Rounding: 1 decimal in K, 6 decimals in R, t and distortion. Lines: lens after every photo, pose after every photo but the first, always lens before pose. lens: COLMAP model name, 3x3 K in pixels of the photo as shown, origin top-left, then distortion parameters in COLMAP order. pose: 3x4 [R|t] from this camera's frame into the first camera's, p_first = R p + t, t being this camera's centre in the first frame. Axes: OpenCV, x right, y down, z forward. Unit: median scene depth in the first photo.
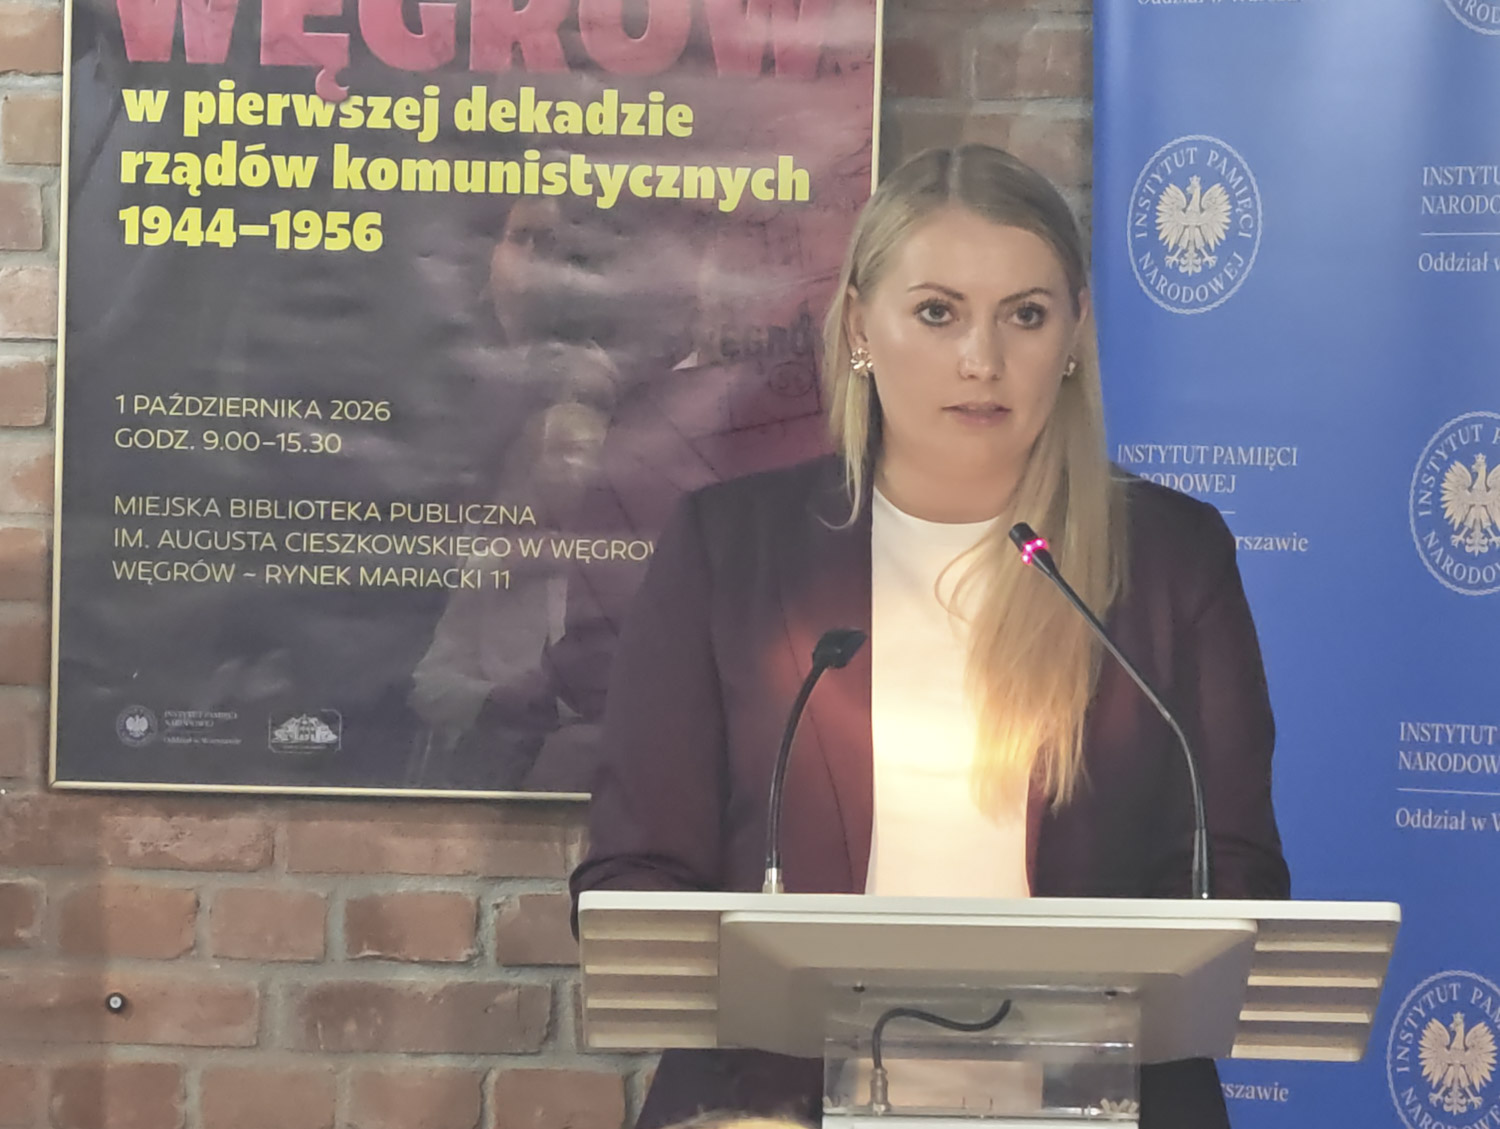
lens RADIAL K [[9470.3, 0, 752.7], [0, 9470.3, 673.6], [0, 0, 1]] dist [0.317225, 0.000000]
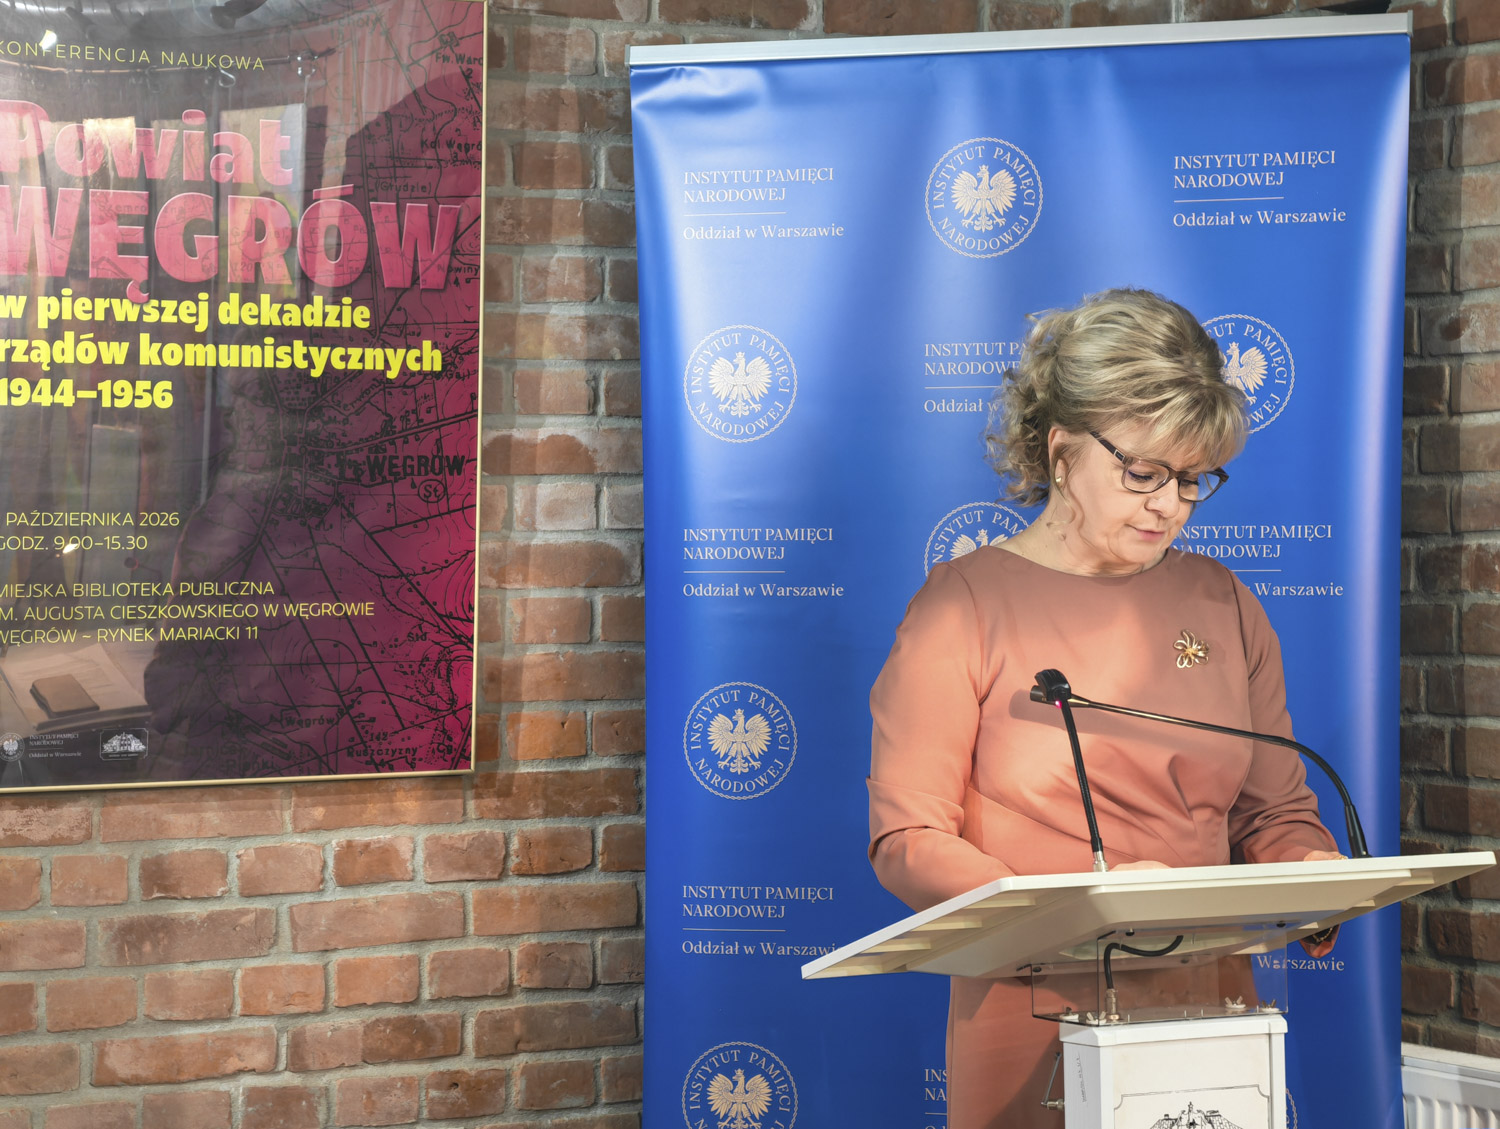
lens RADIAL K [[4381.2, 0, 730.2], [0, 4381.2, 614.9], [0, 0, 1]] dist [0.408700, 0.000000]
pose [[0.882723, -0.036896, 0.468443, -0.279243], [0.033283, 0.999318, 0.015991, -0.021102], [-0.468714, 0.001476, 0.883349, 0.368929]]
